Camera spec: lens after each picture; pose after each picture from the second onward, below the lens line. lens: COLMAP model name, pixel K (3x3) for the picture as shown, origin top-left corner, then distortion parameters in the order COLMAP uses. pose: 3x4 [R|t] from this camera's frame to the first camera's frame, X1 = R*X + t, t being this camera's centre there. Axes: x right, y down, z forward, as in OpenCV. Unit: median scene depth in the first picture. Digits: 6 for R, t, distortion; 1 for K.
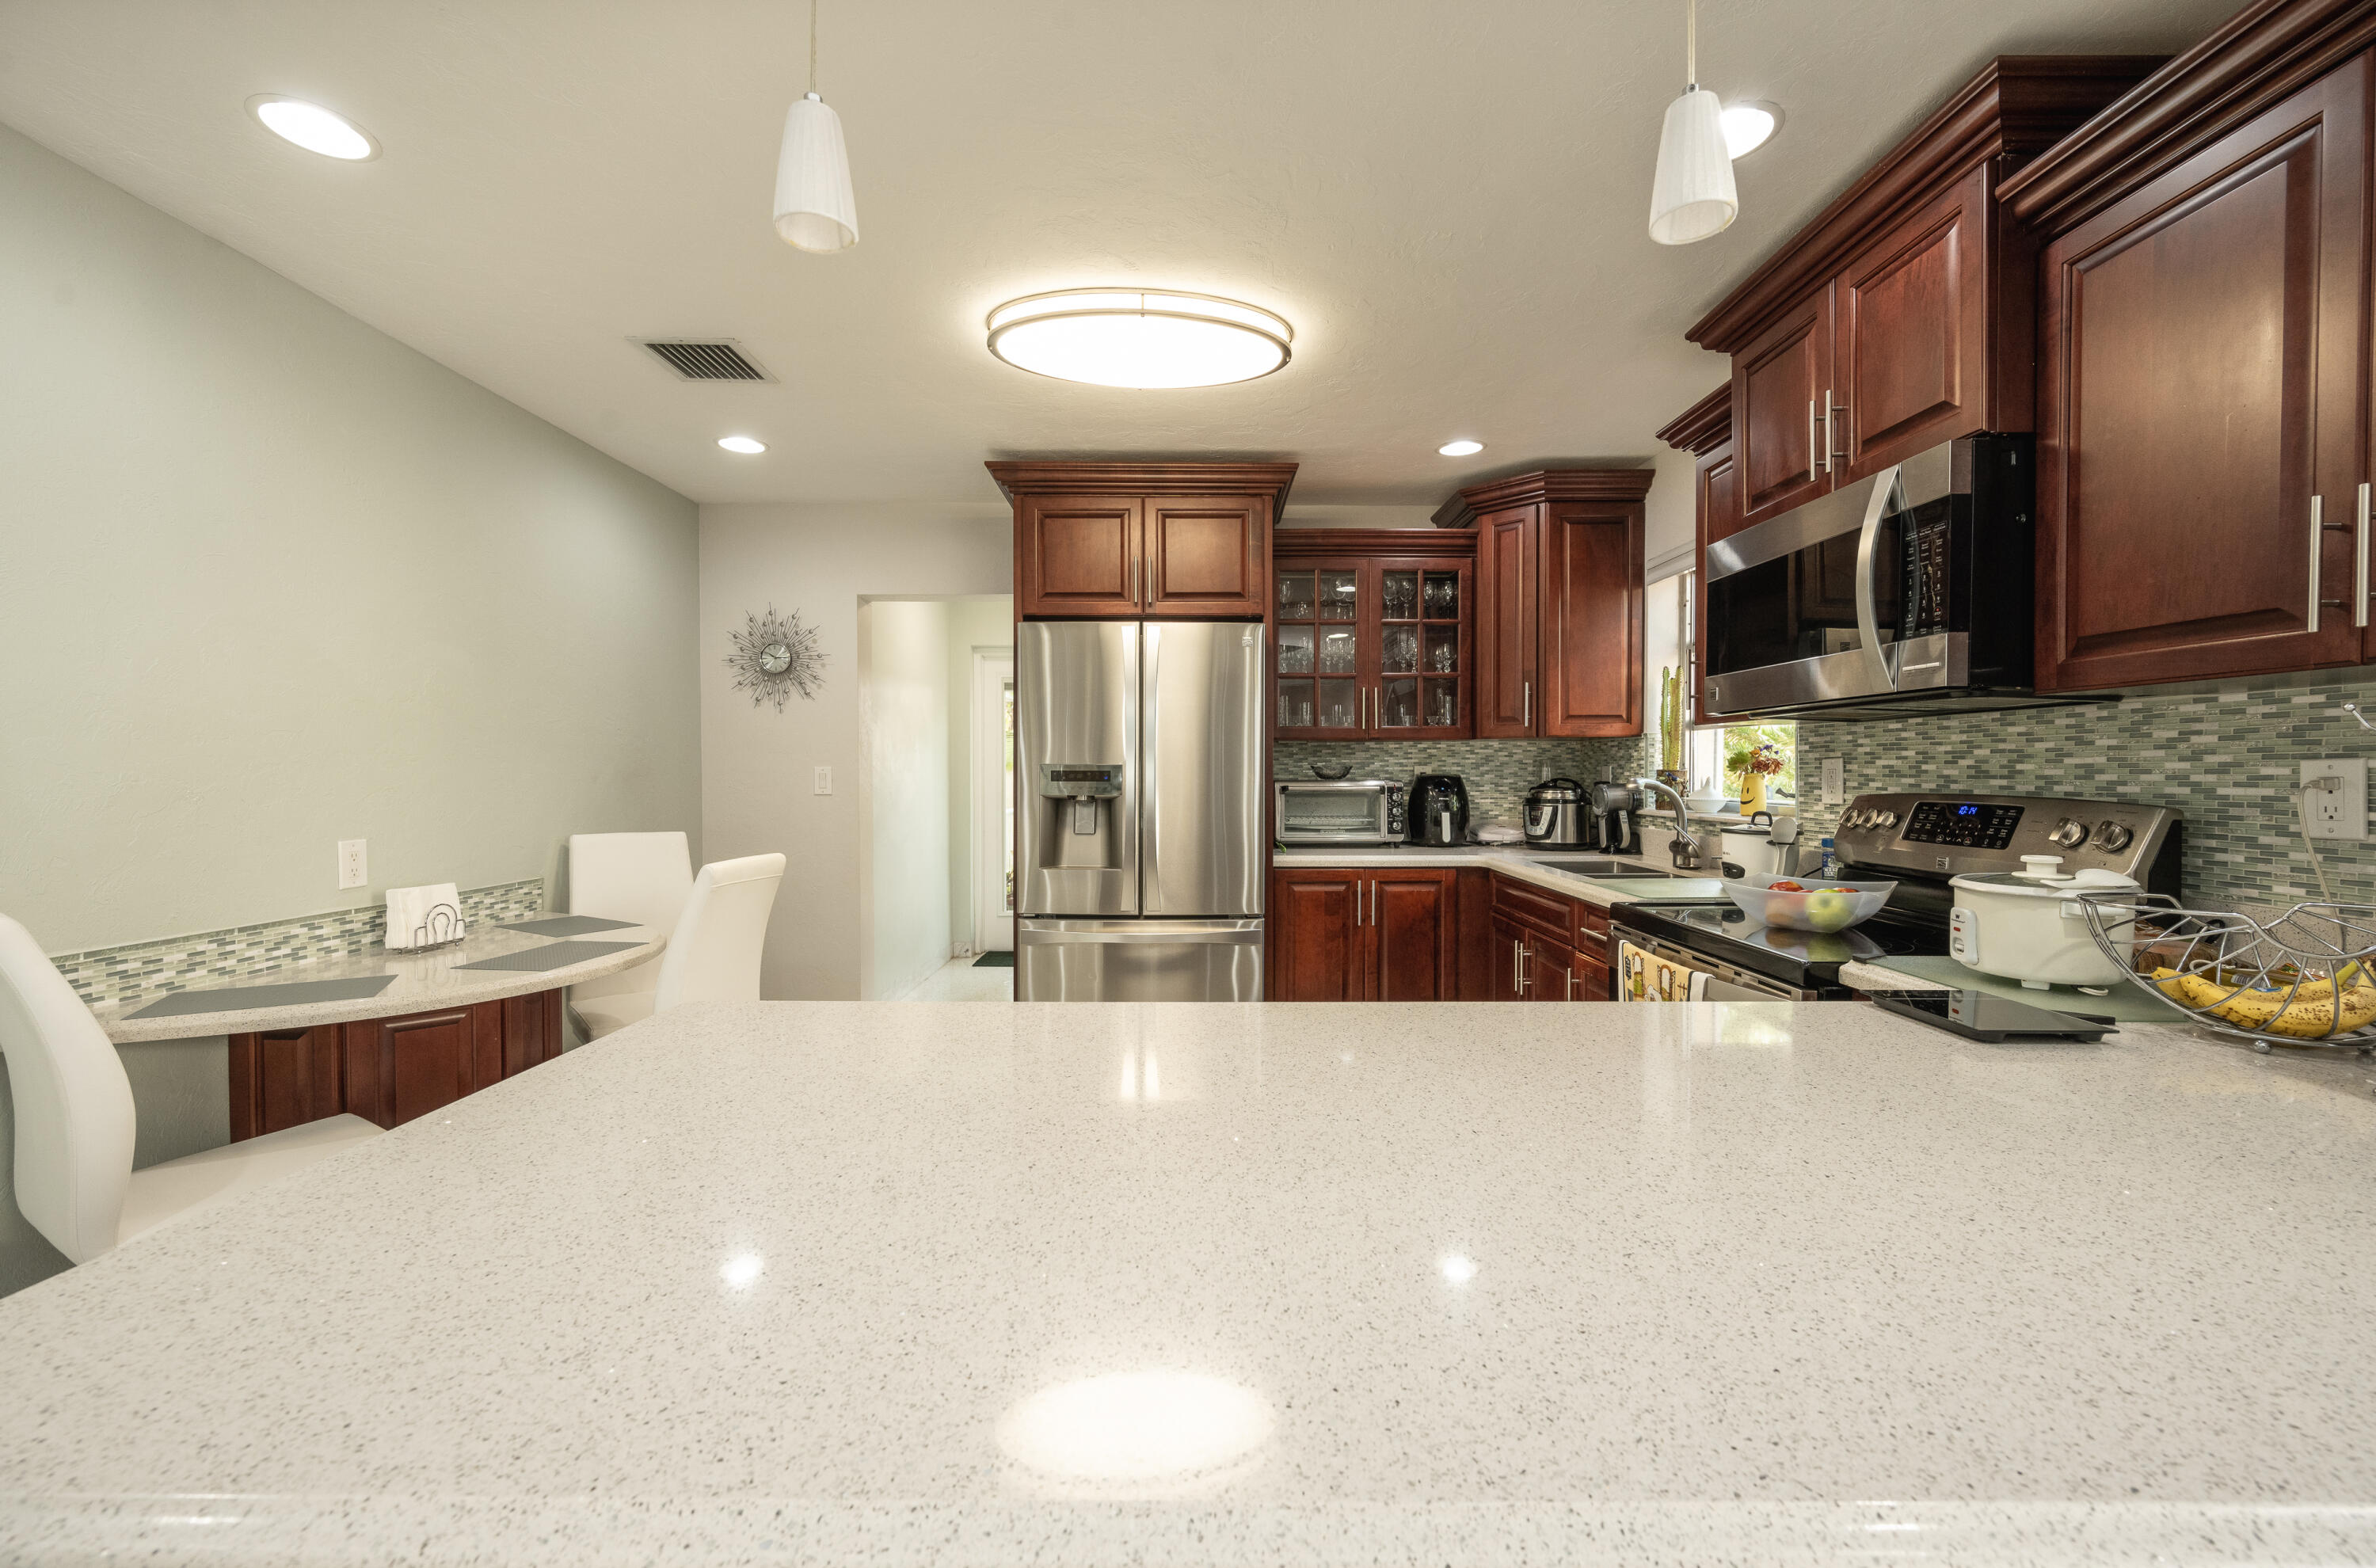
lens RADIAL K [[913.6, 0, 1192.7], [0, 913.6, 789.8], [0, 0, 1]] dist [-0.003368, -0.000380]
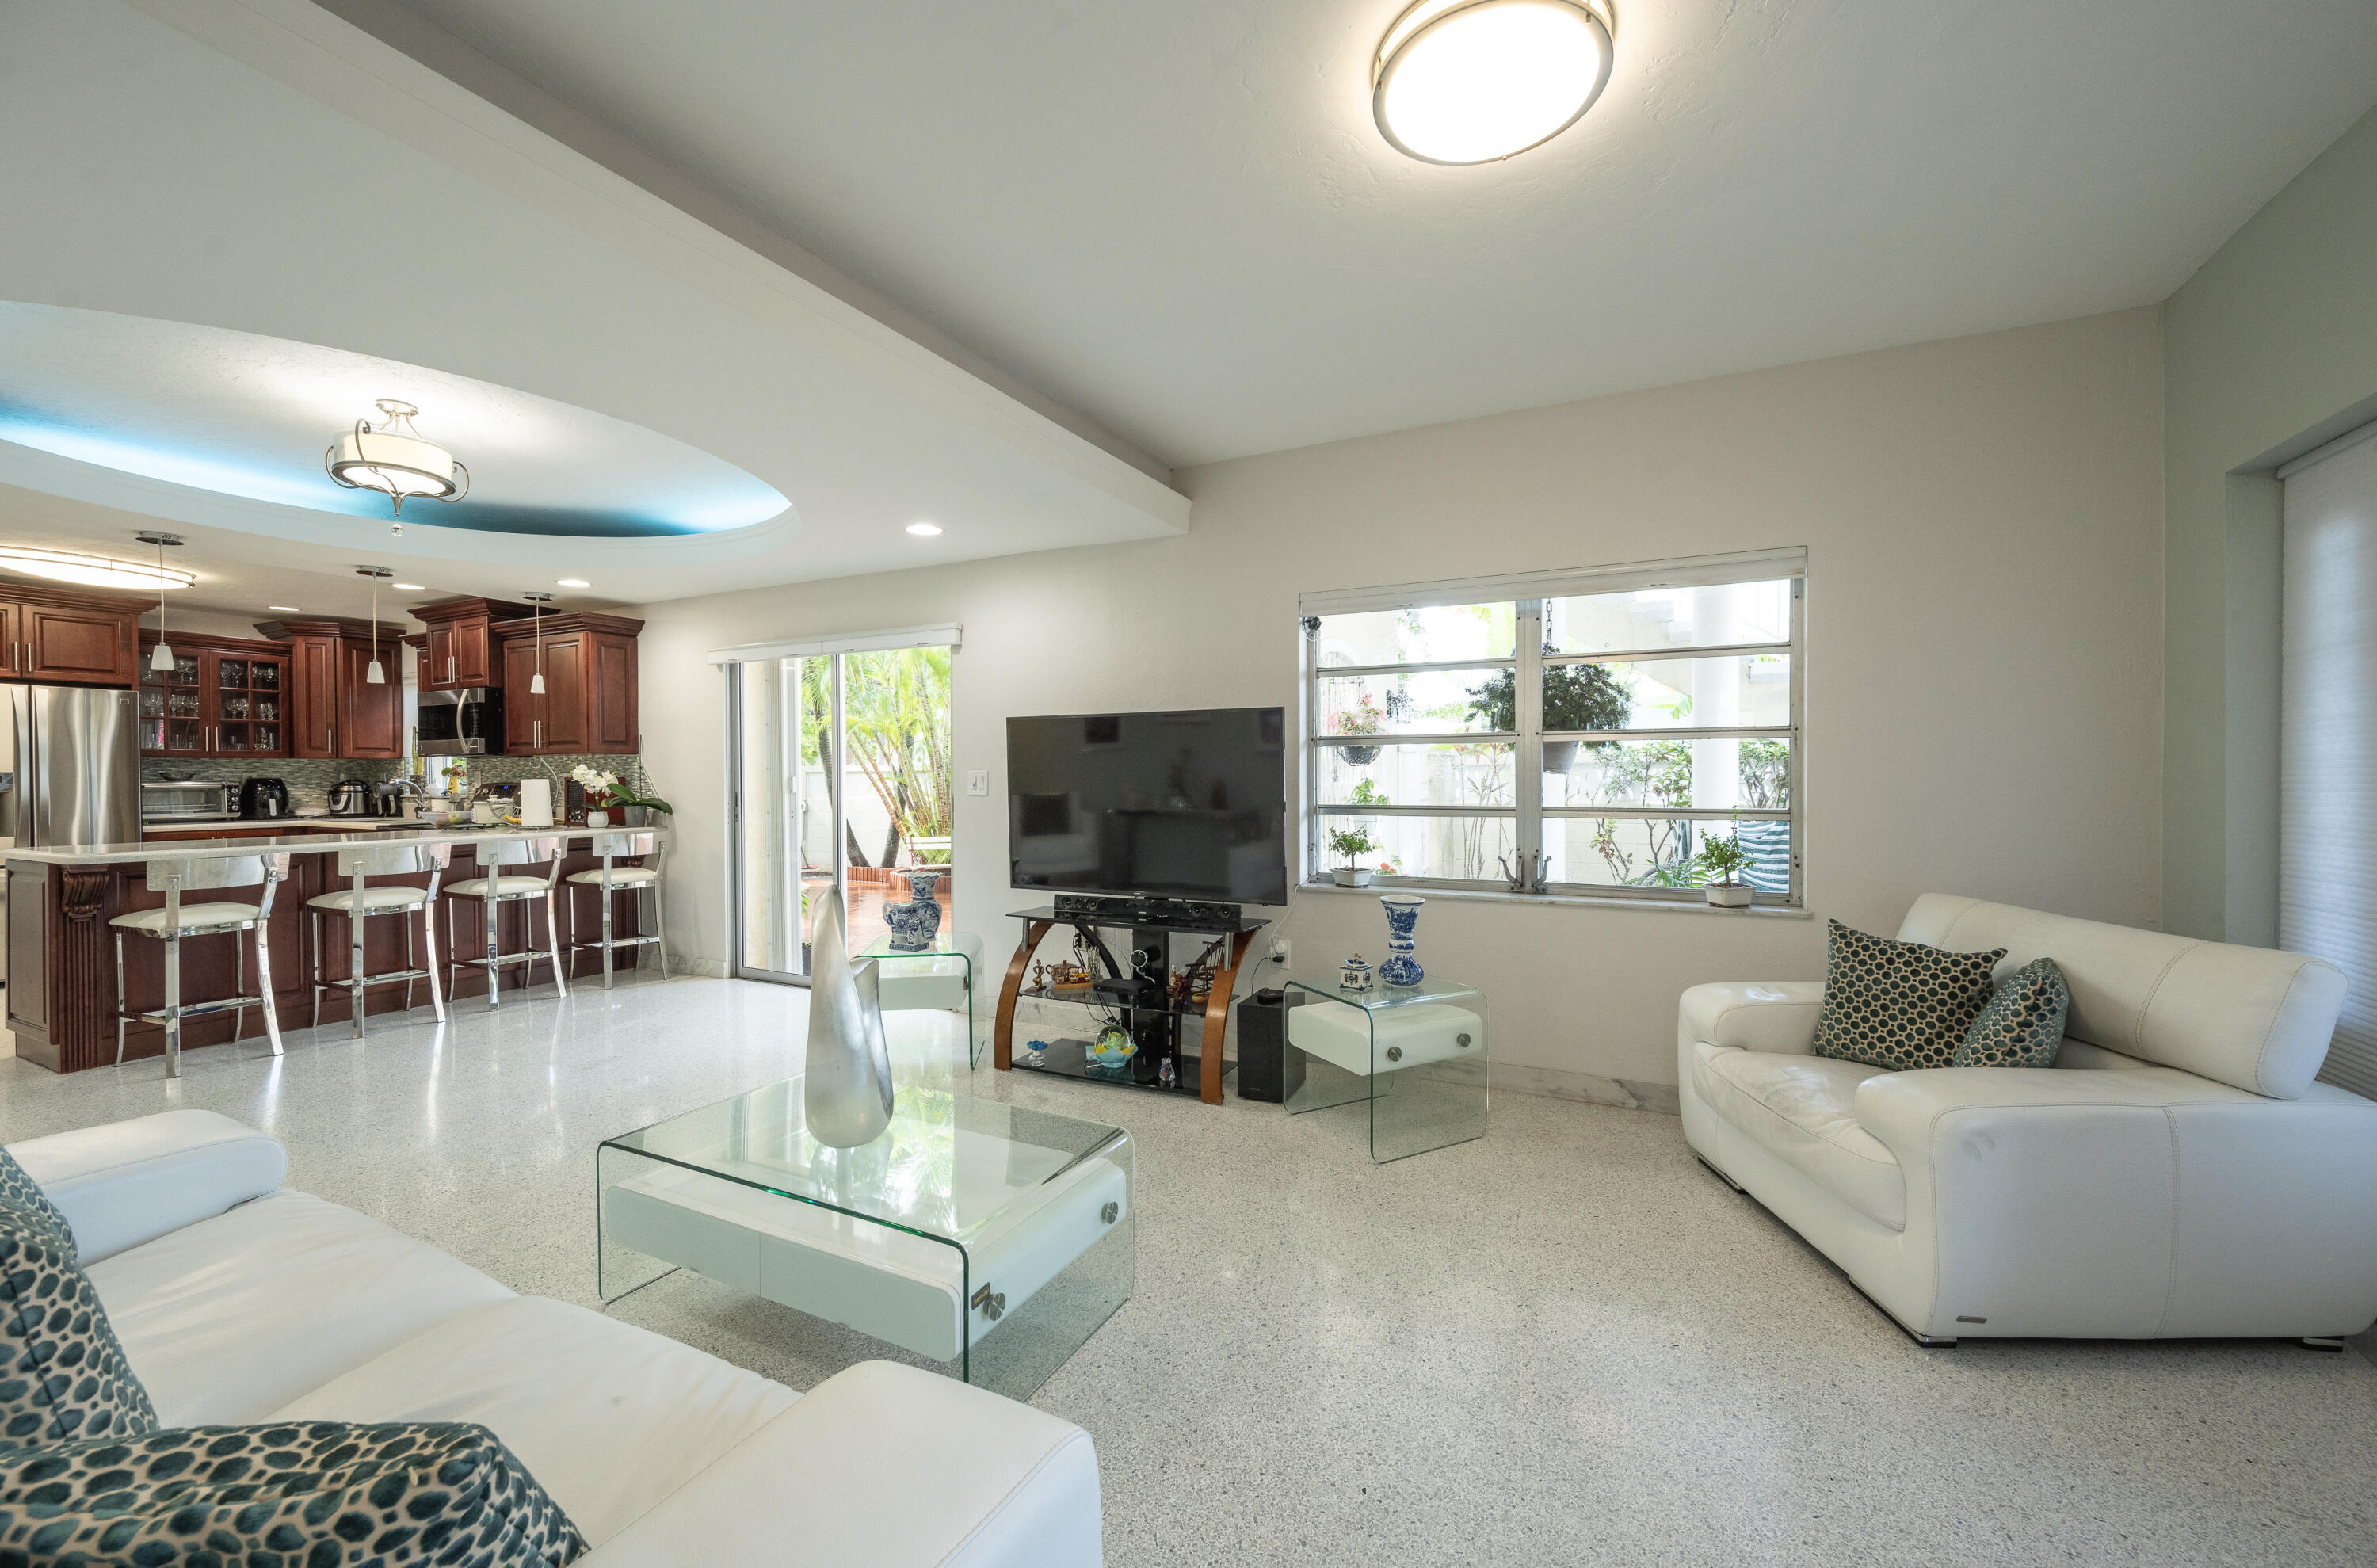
lens RADIAL K [[914.0, 0, 1183.9], [0, 914.0, 785.1], [0, 0, 1]] dist [-0.003368, -0.000380]
pose [[0.438628, -0.011521, 0.898595, -0.582802], [0.018680, 0.999819, 0.003701, 0.025828], [-0.898475, 0.015162, 0.438763, -1.488229]]
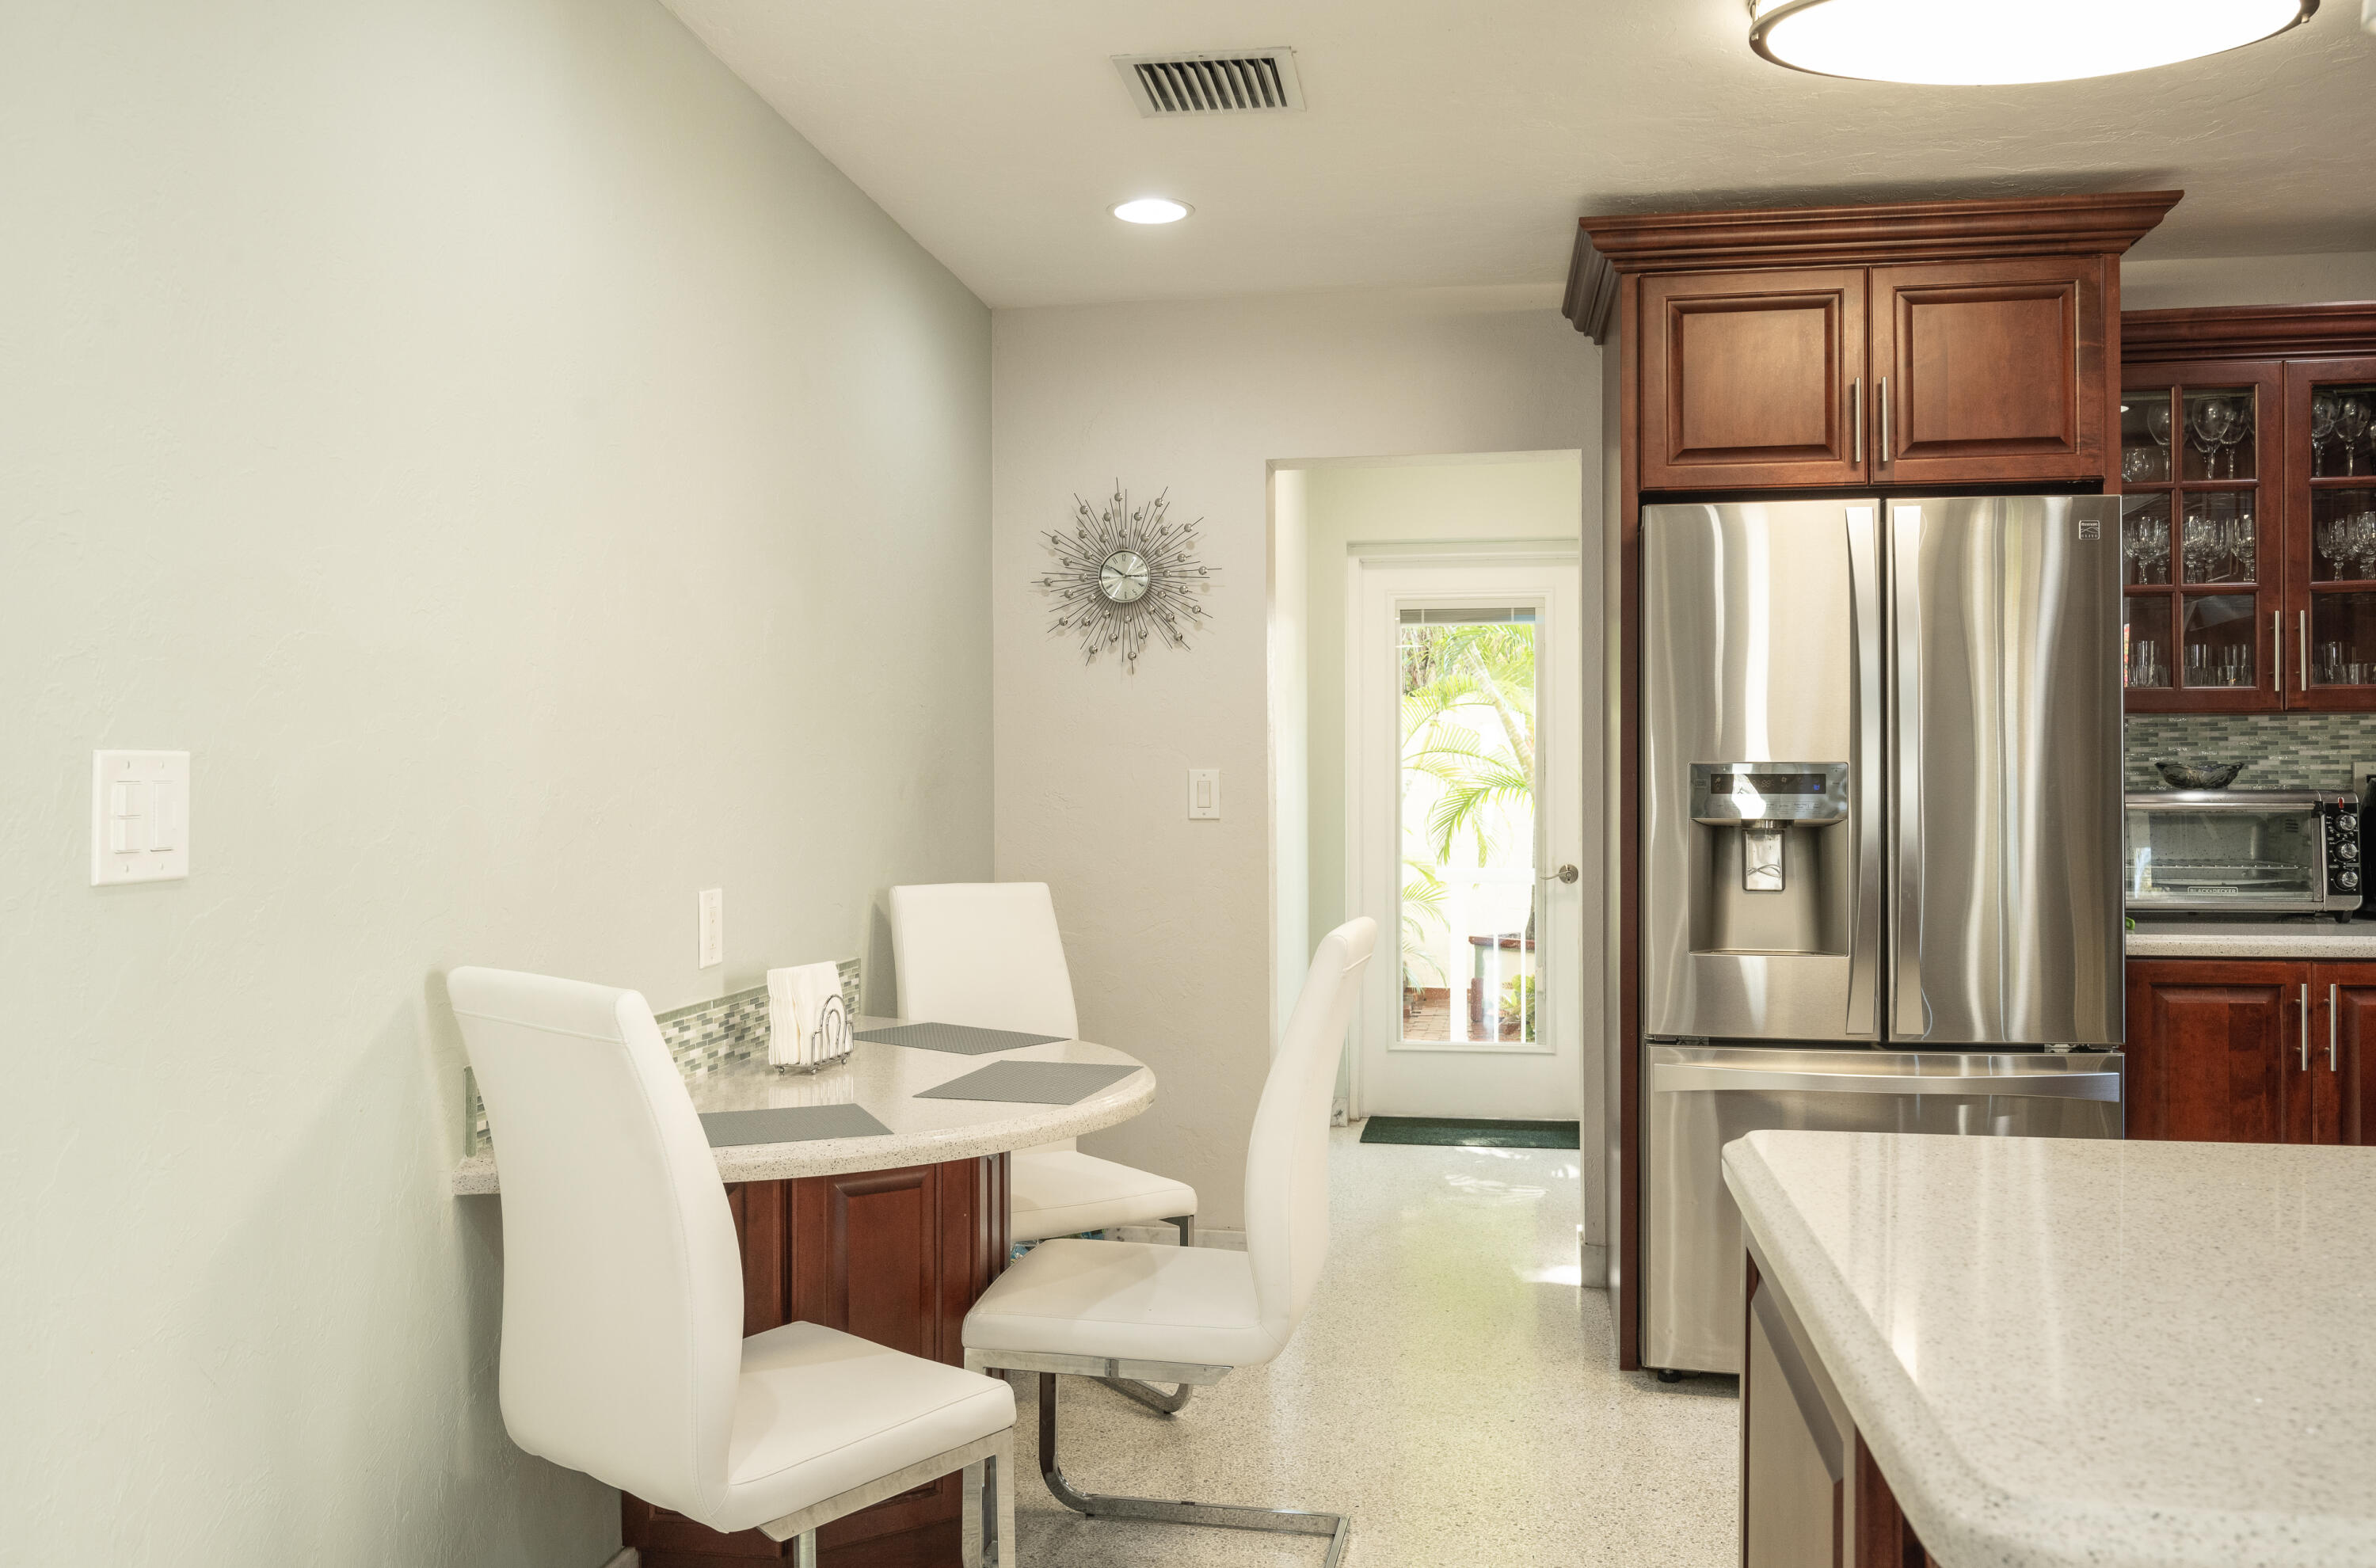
lens RADIAL K [[1846.6, 0, 1187.2], [0, 1846.6, 778.1], [0, 0, 1]] dist [-0.000112, -0.006478]
pose [[0.987154, -0.003627, -0.159733, -0.275369], [0.000575, 0.999817, -0.019145, 0.002426], [0.159773, 0.018807, 0.986975, -0.135336]]
